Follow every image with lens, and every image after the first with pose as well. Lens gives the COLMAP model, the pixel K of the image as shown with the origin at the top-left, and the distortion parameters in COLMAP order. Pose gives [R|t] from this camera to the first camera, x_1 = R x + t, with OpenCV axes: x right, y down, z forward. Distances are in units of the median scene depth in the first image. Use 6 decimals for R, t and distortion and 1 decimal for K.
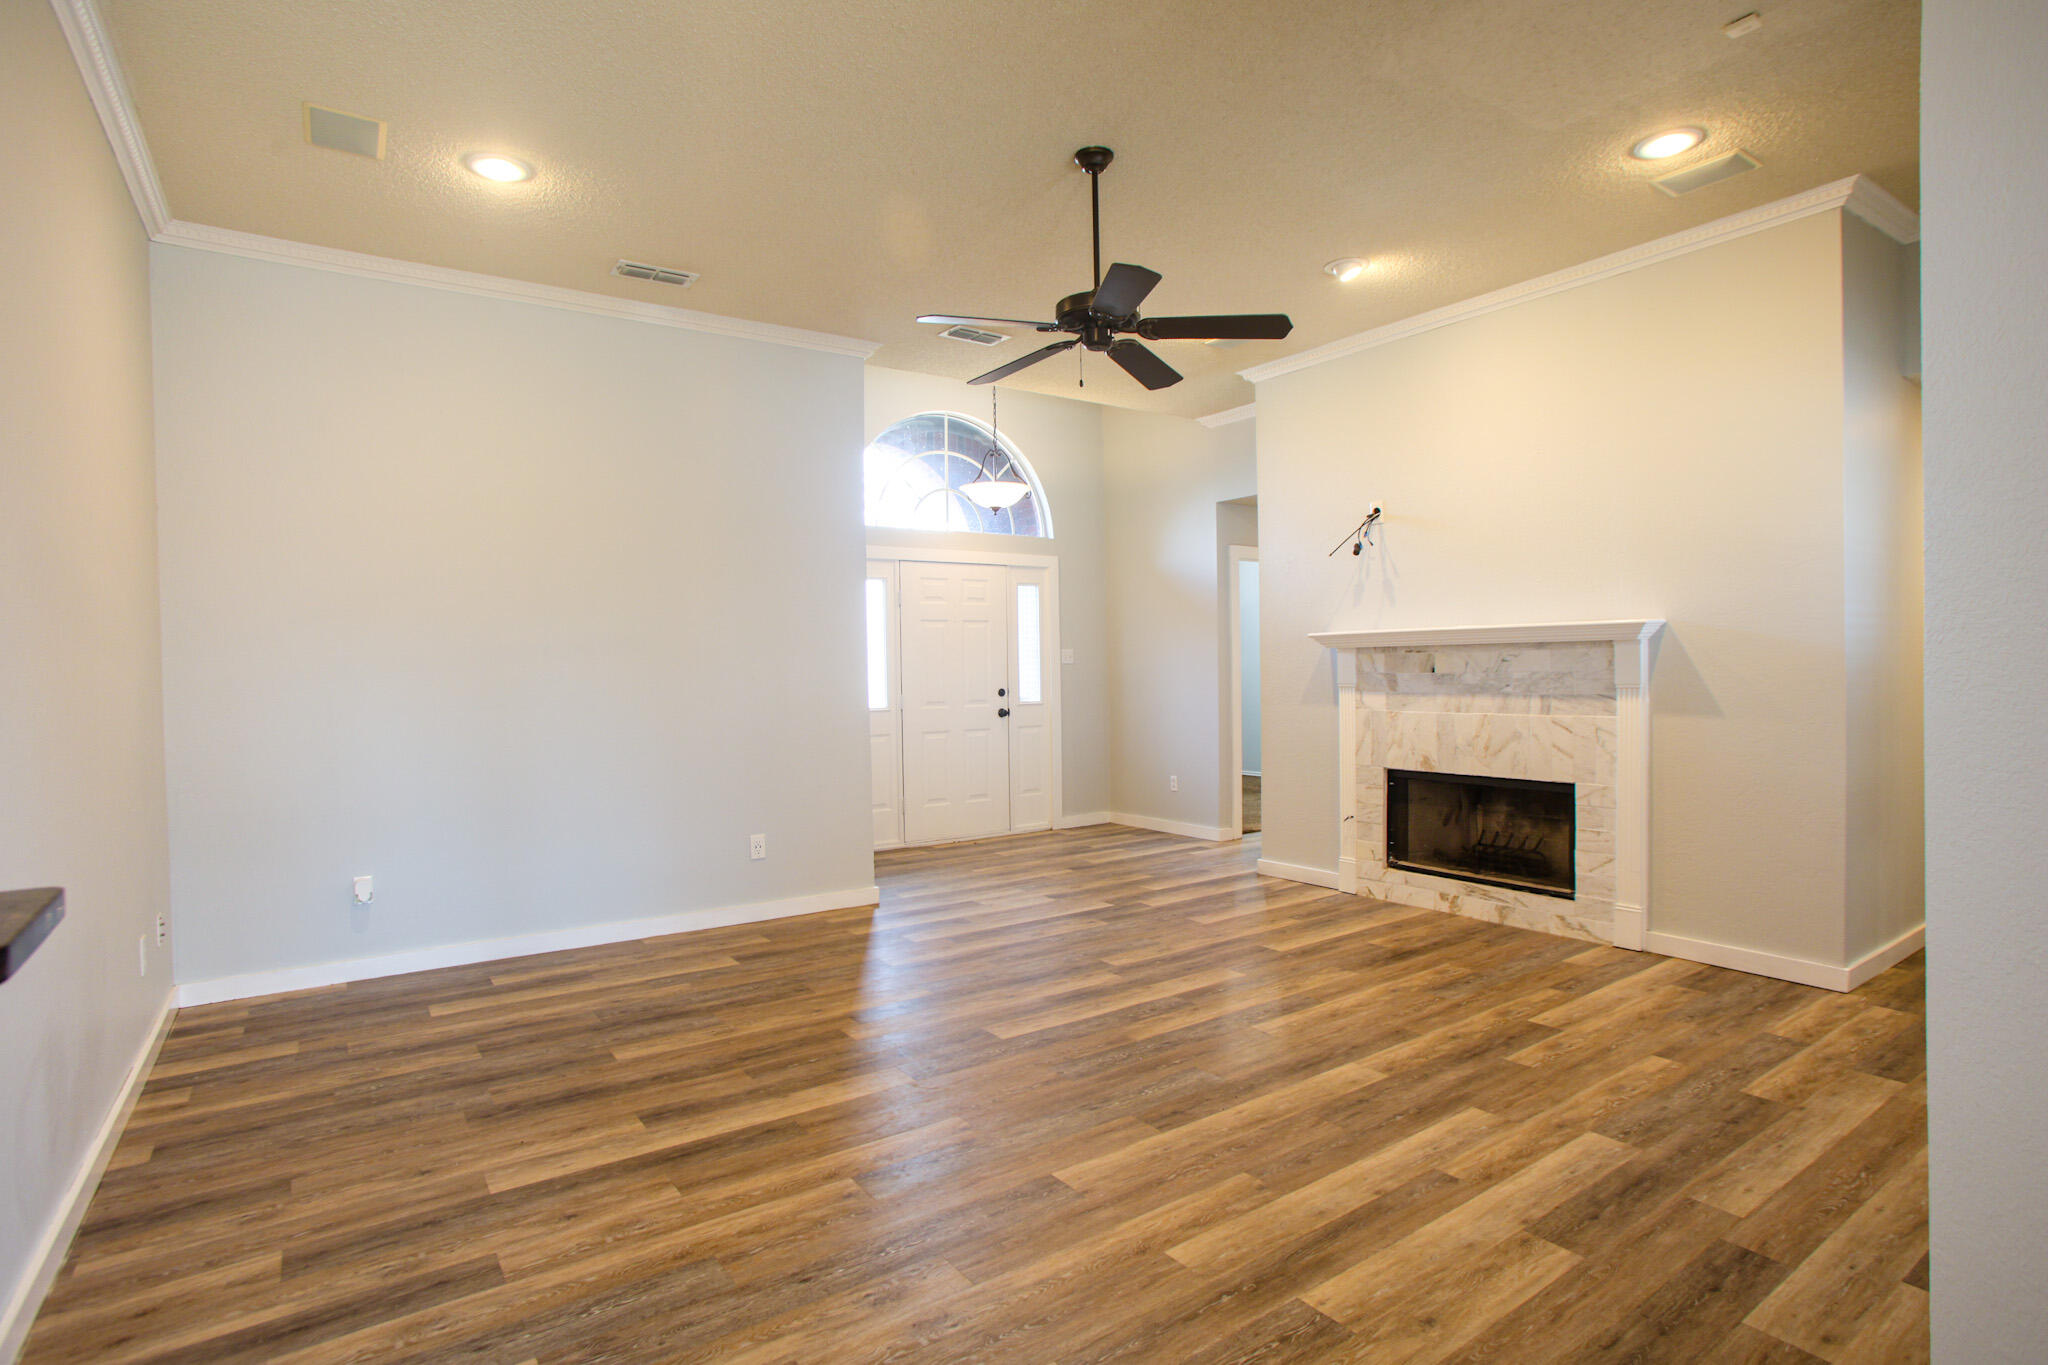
lens RADIAL K [[1042.8, 0, 1035.8], [0, 1042.8, 680.1], [0, 0, 1]] dist [-0.087375, 0.048541]
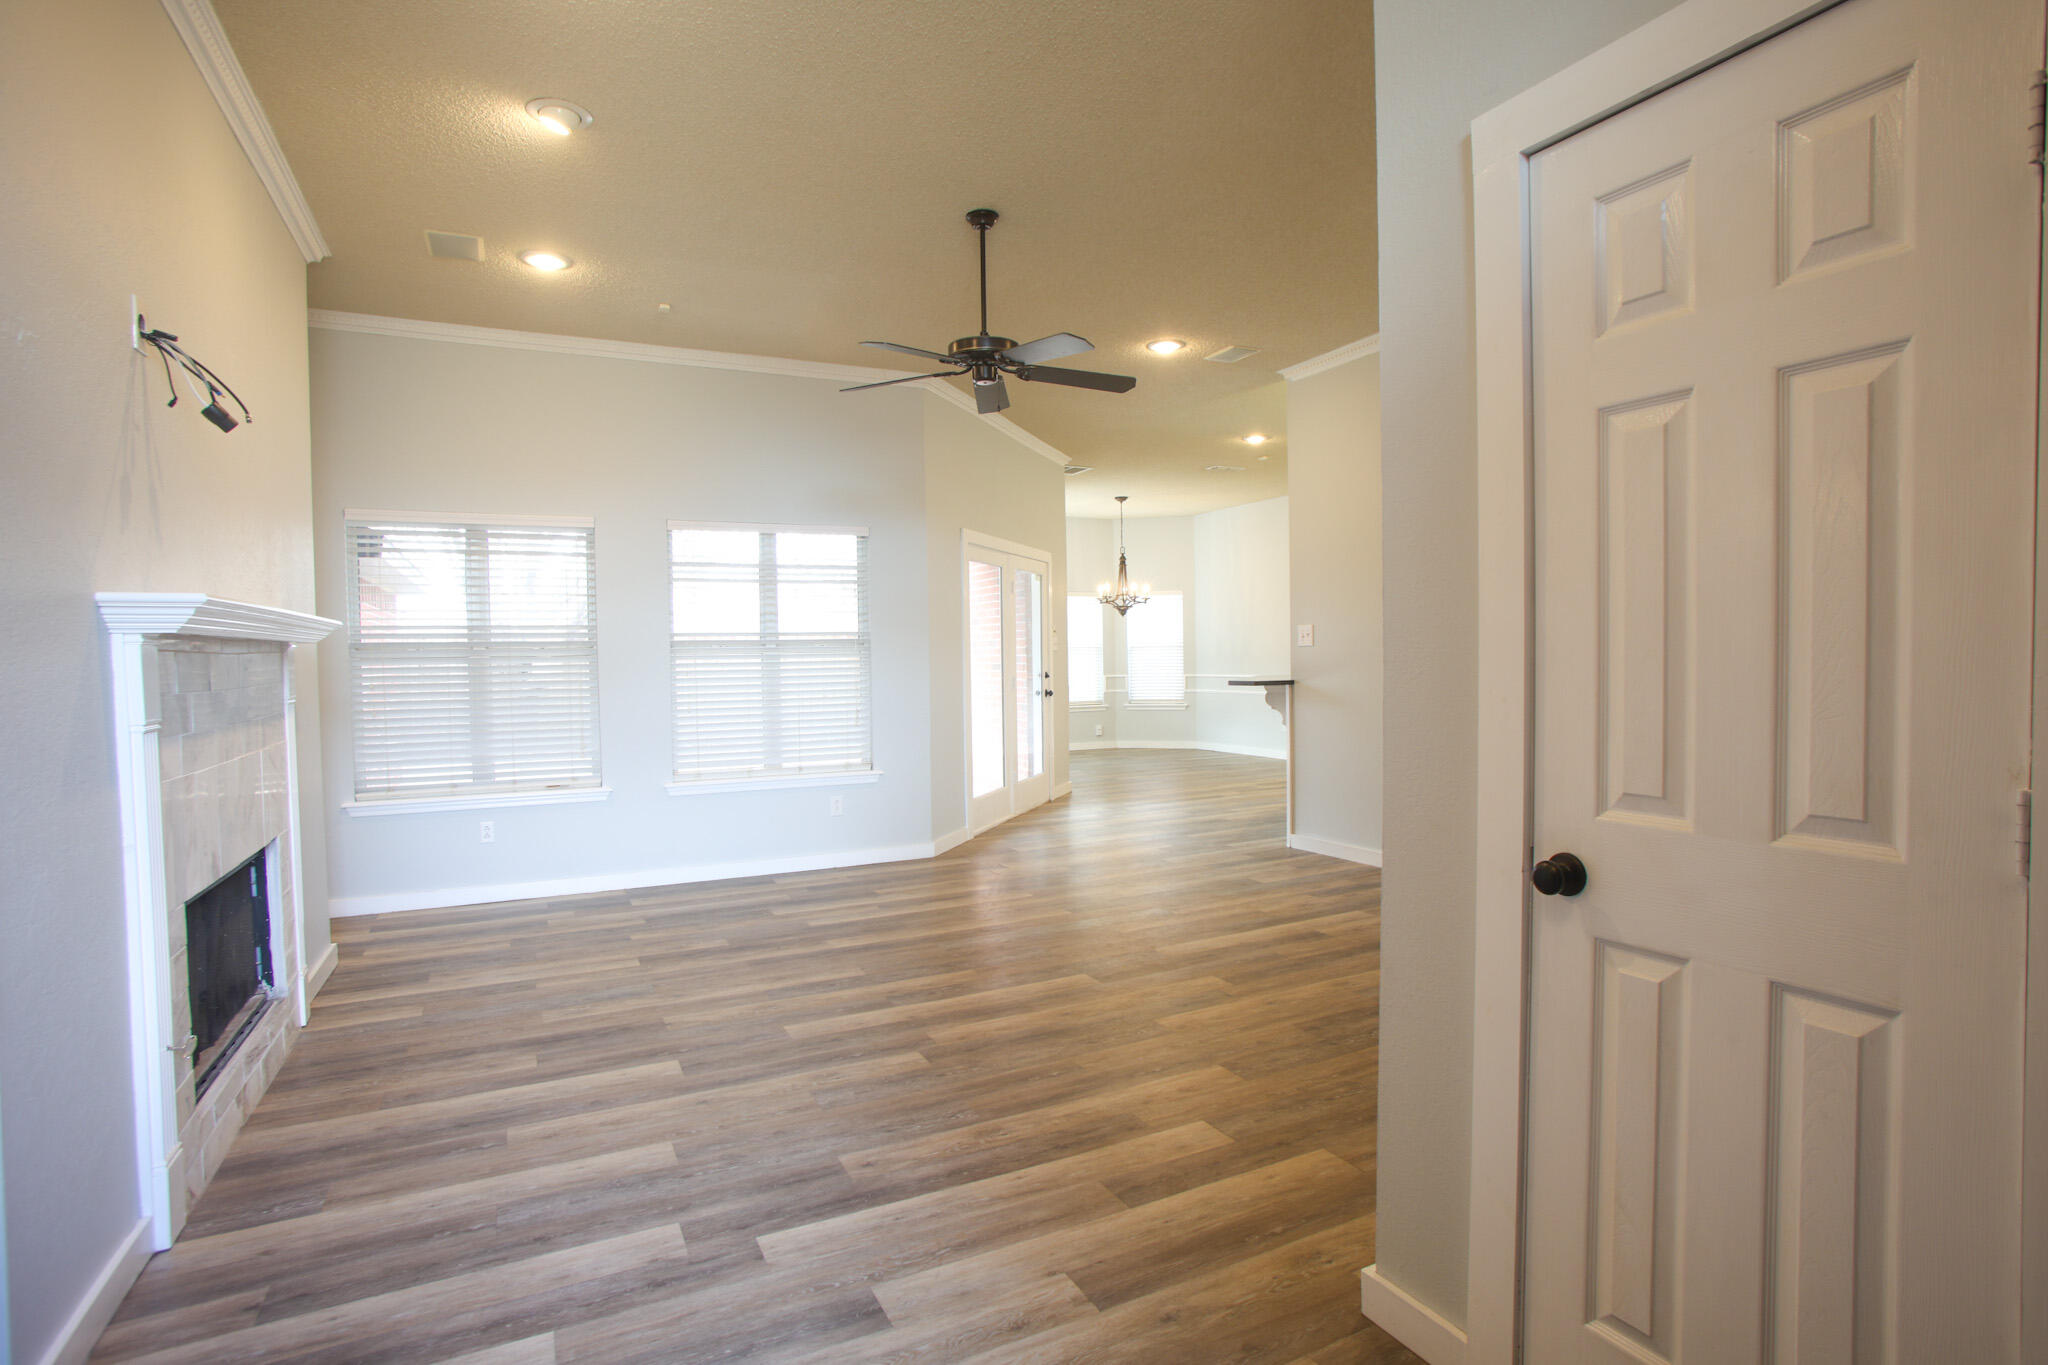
lens RADIAL K [[1042.8, 0, 1035.8], [0, 1042.8, 680.1], [0, 0, 1]] dist [-0.087375, 0.048541]
pose [[-0.988985, 0.028226, 0.145302, -0.117299], [0.034179, 0.998669, 0.038635, -0.020159], [-0.144018, 0.043176, -0.988633, 1.609529]]
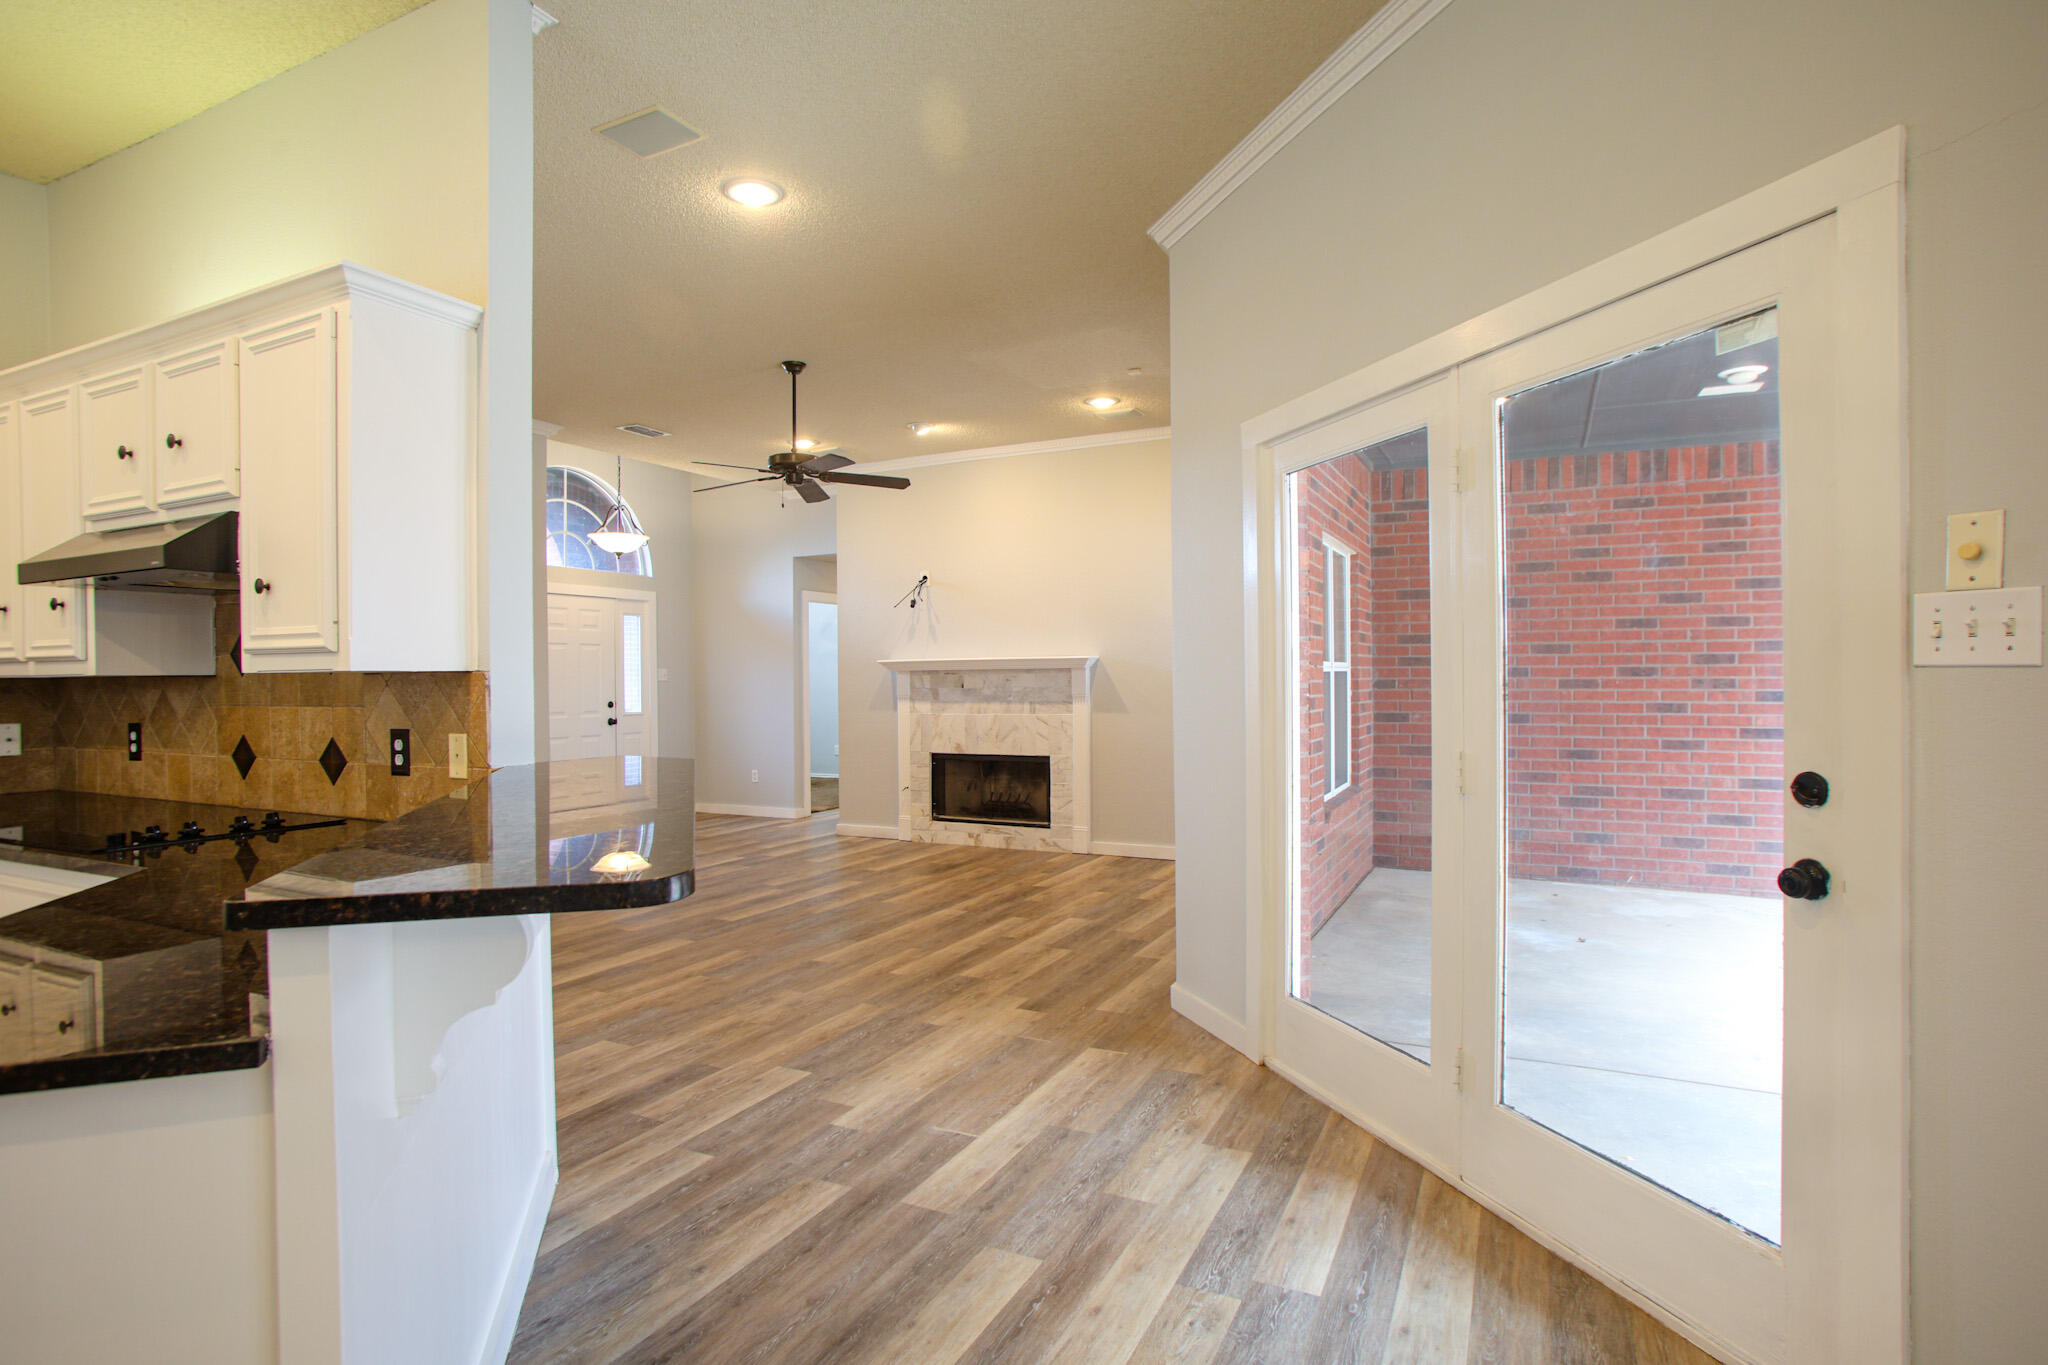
lens RADIAL K [[1042.8, 0, 1035.8], [0, 1042.8, 680.1], [0, 0, 1]] dist [-0.087375, 0.048541]
pose [[0.878020, 0.006495, 0.478580, -0.283393], [0.002462, 0.999833, -0.018086, 0.010514], [-0.478618, 0.017058, 0.877857, -0.443412]]
